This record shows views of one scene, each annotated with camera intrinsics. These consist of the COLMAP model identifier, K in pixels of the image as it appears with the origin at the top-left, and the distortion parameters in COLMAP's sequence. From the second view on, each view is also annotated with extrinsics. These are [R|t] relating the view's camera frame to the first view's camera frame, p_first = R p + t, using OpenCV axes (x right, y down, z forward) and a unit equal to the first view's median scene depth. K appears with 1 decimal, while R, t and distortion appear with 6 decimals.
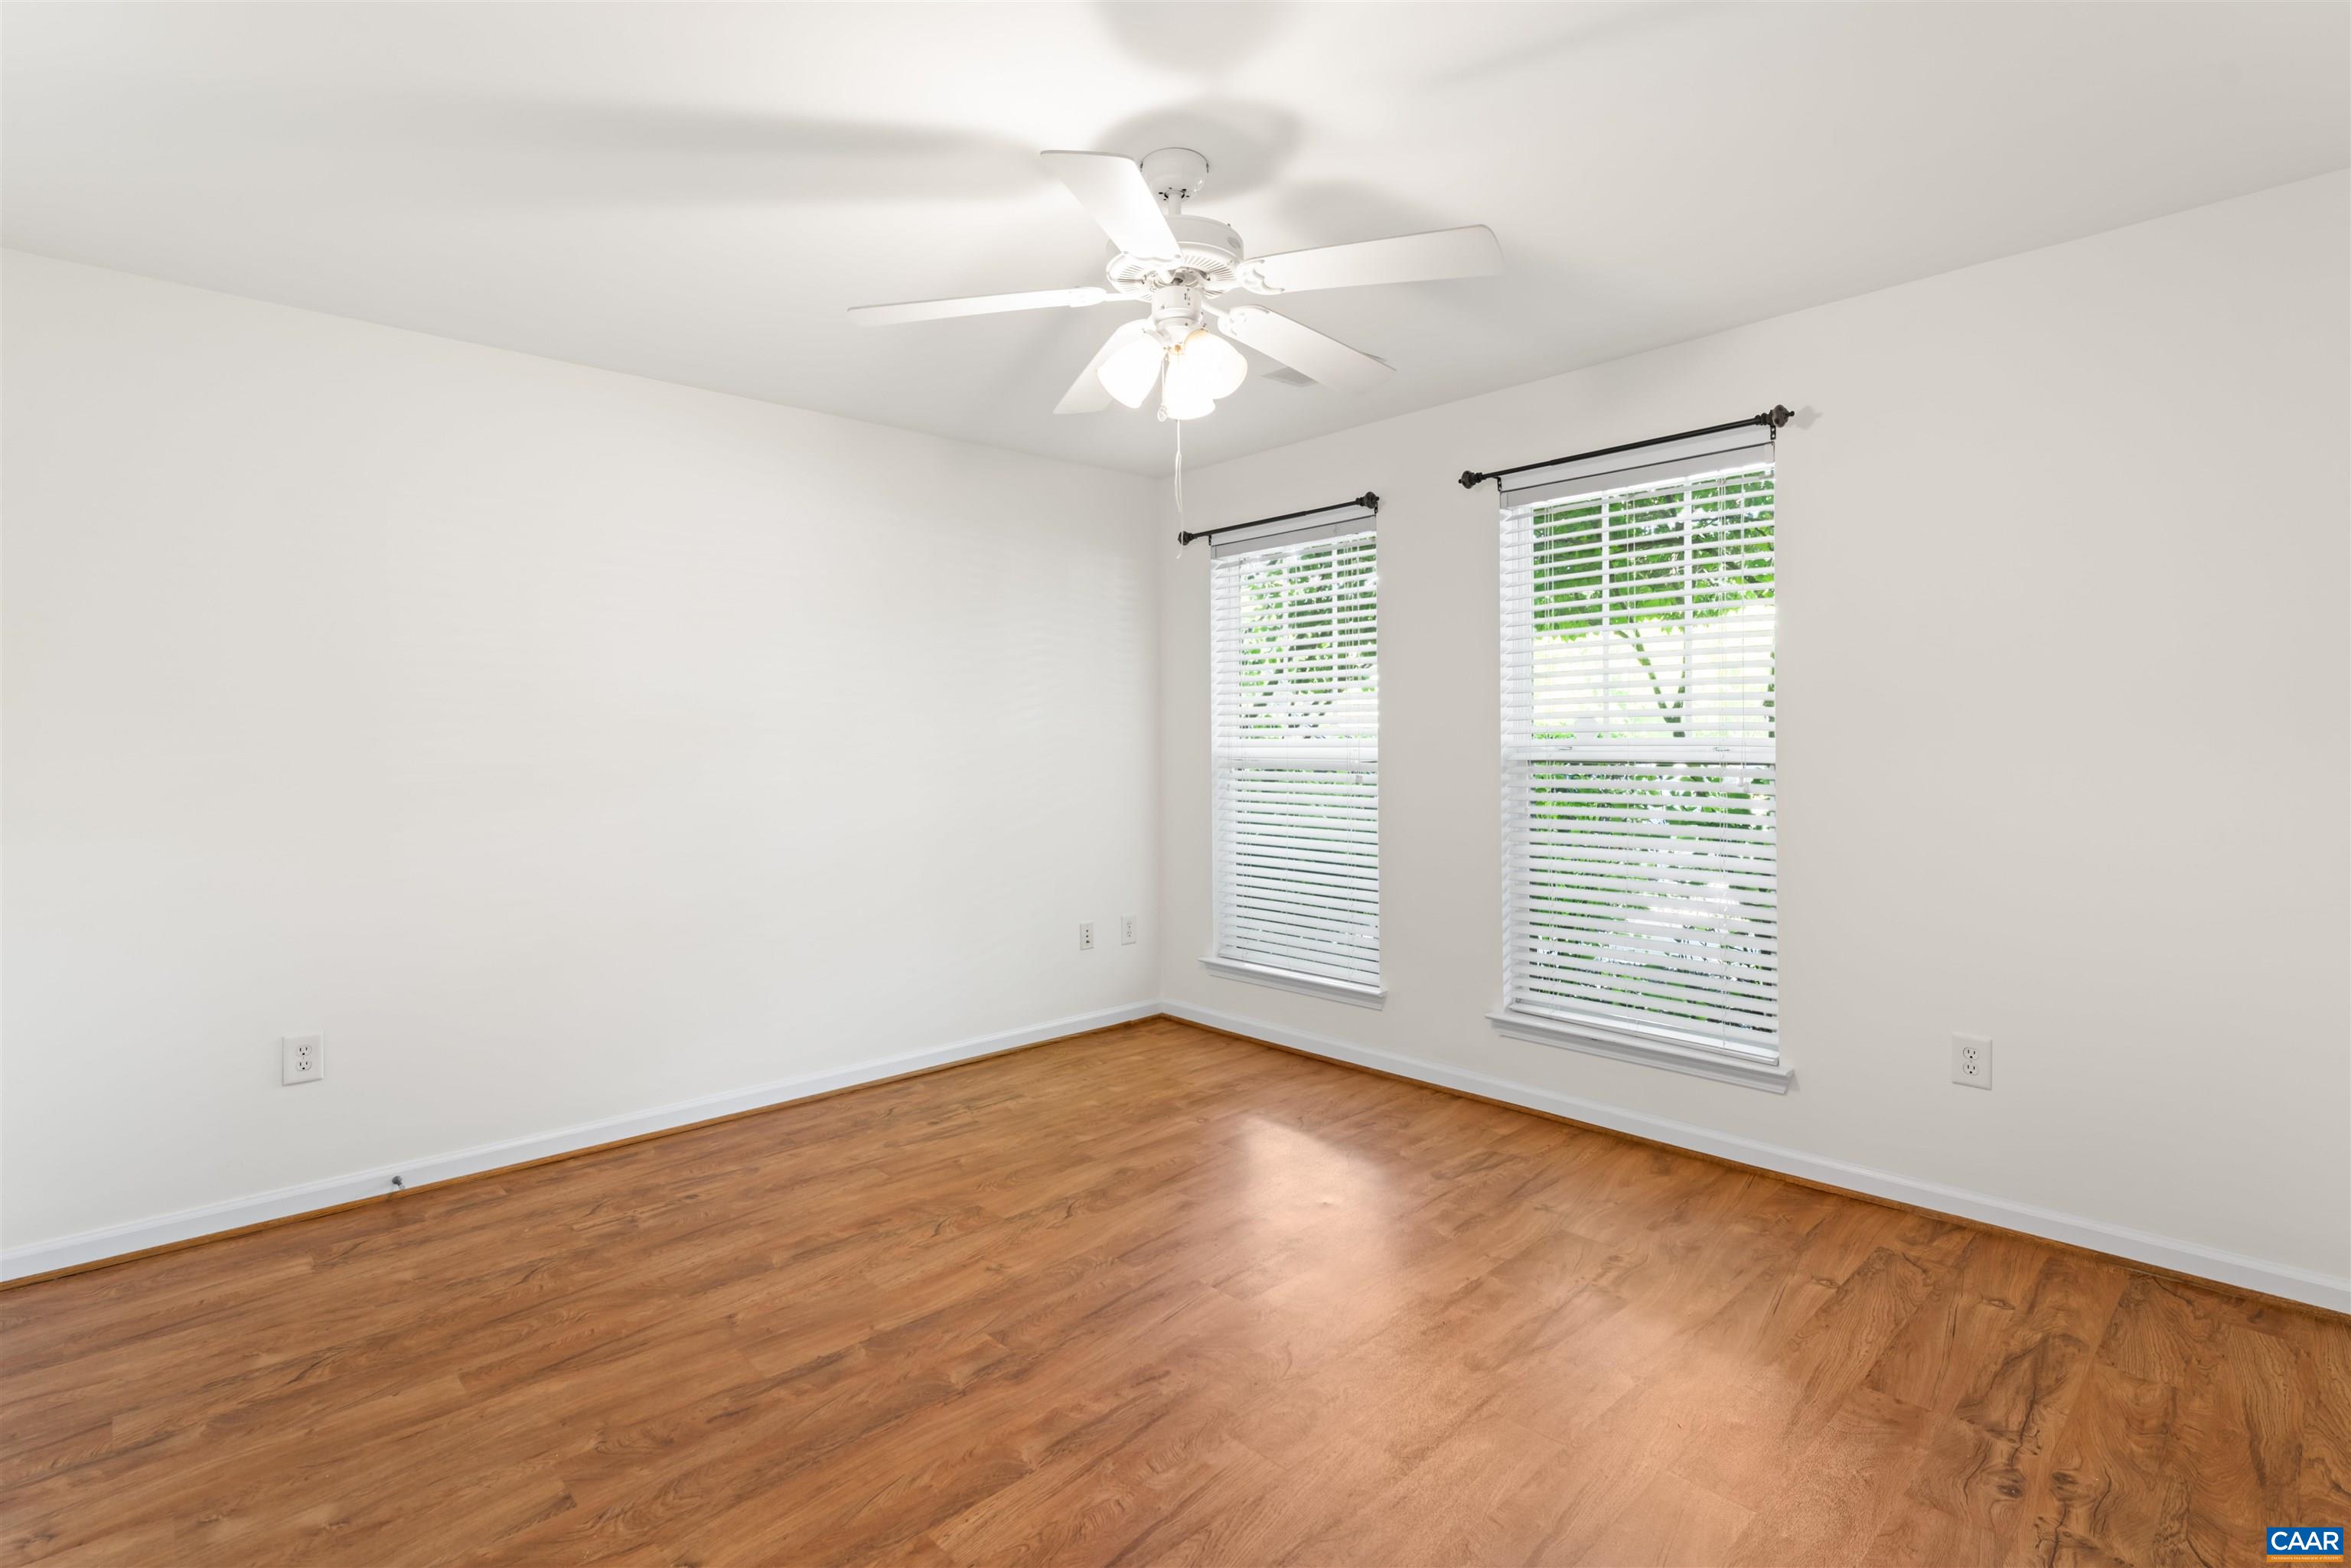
lens RADIAL K [[1115.6, 0, 1154.4], [0, 1115.6, 777.0], [0, 0, 1]] dist [0.002535, -0.000517]
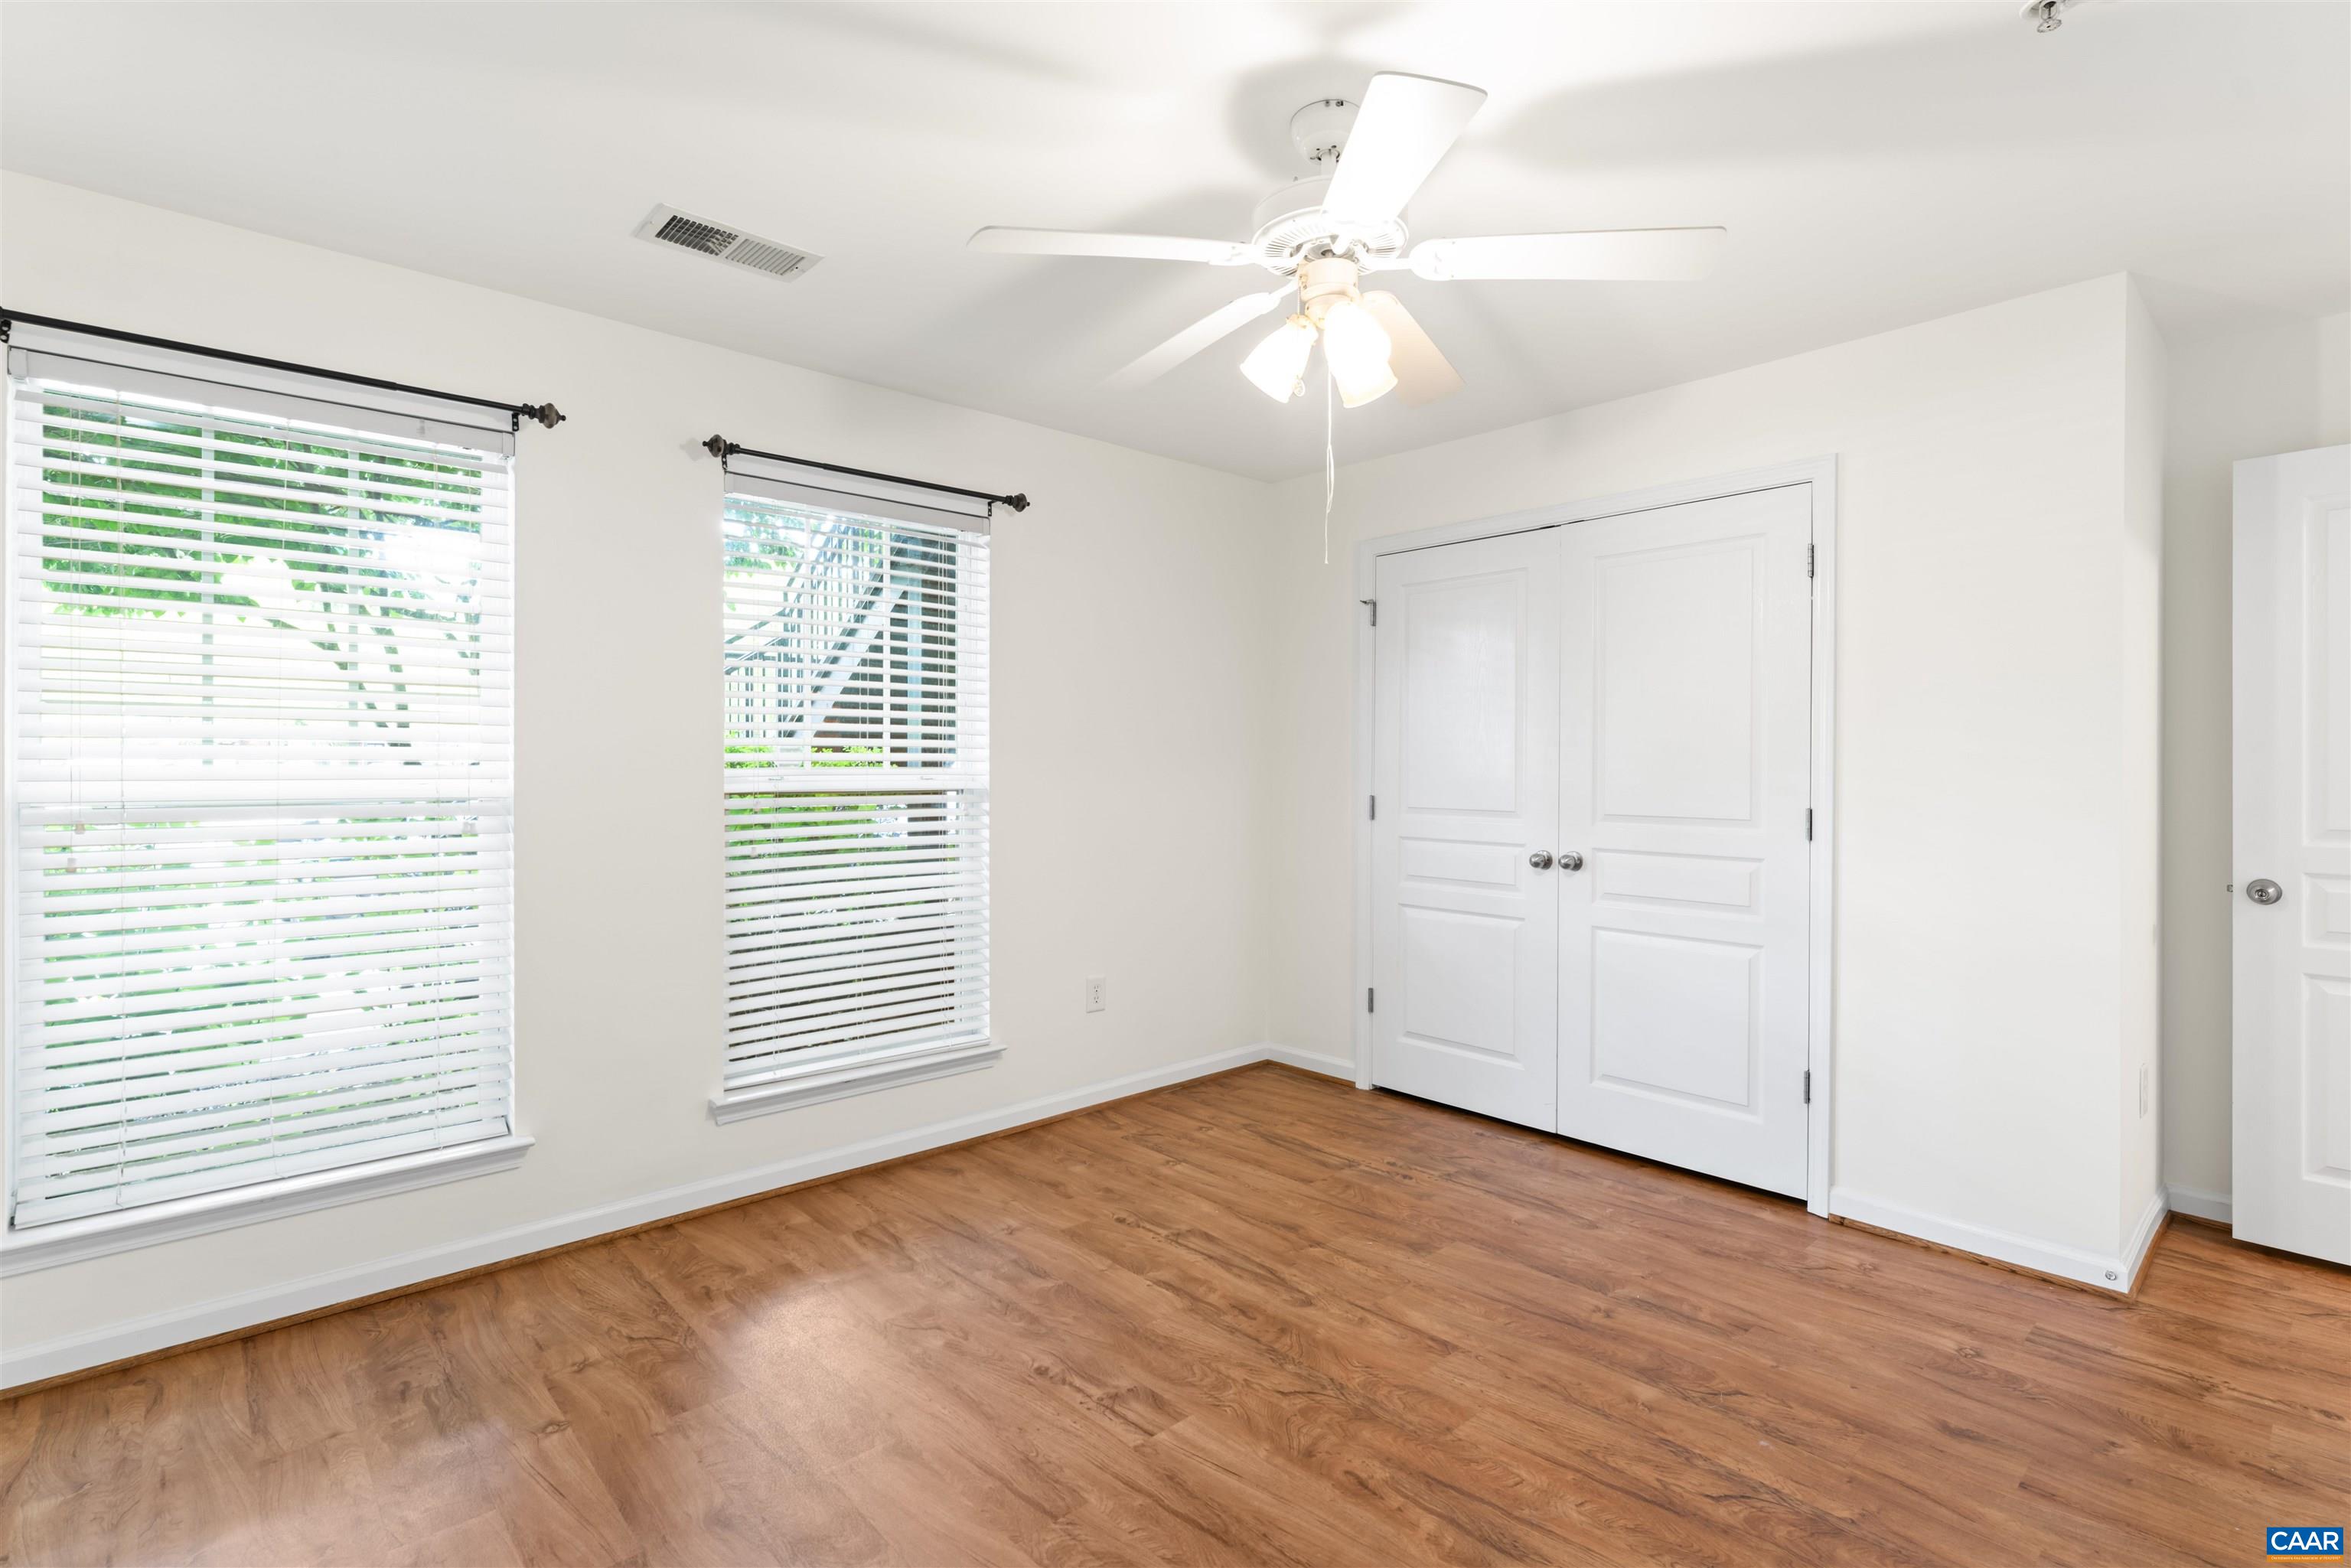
lens RADIAL K [[1115.1, 0, 1169.3], [0, 1115.1, 780.4], [0, 0, 1]] dist [-0.001183, 0.000374]
pose [[0.008065, -0.006797, 0.999944, -0.788719], [0.031748, 0.999475, 0.006538, -0.027790], [-0.999463, 0.031693, 0.008277, 1.003959]]
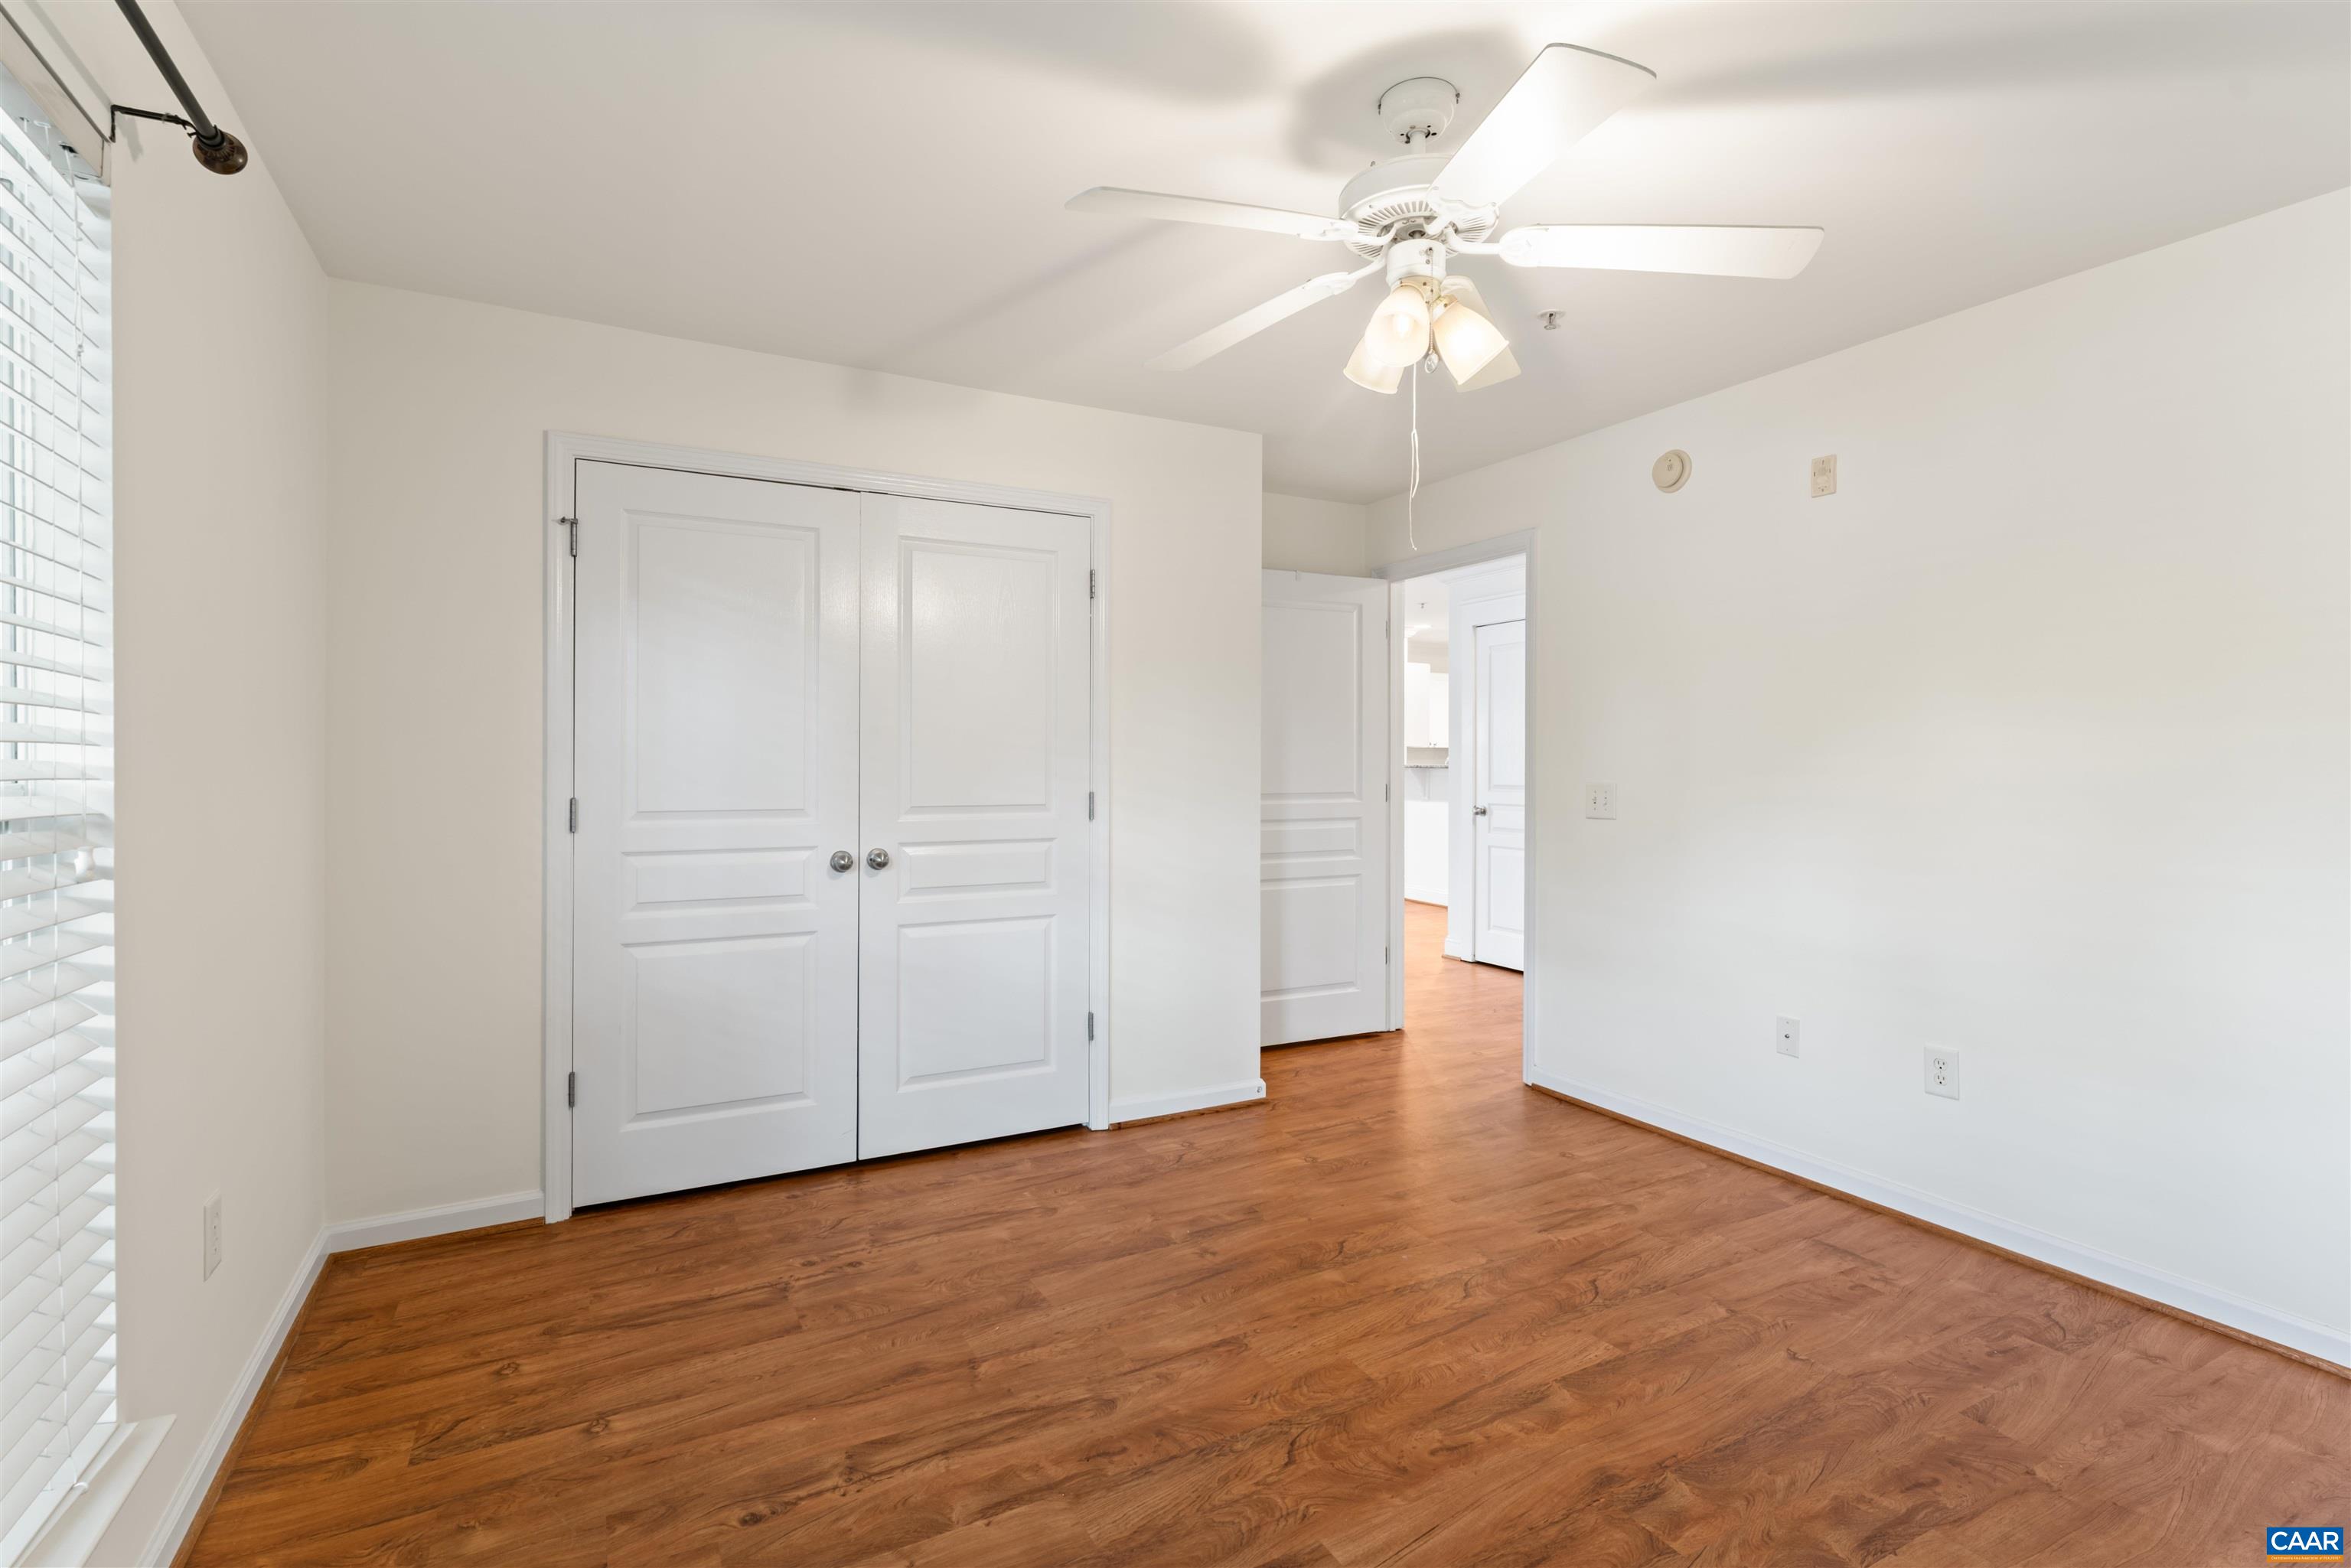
lens RADIAL K [[1115.1, 0, 1174.3], [0, 1115.1, 776.2], [0, 0, 1]] dist [-0.001183, 0.000374]
pose [[-0.970844, 0.001177, 0.239711, -0.002039], [0.012986, 0.998778, 0.047688, -0.055929], [-0.239361, 0.049411, -0.969672, 1.707970]]
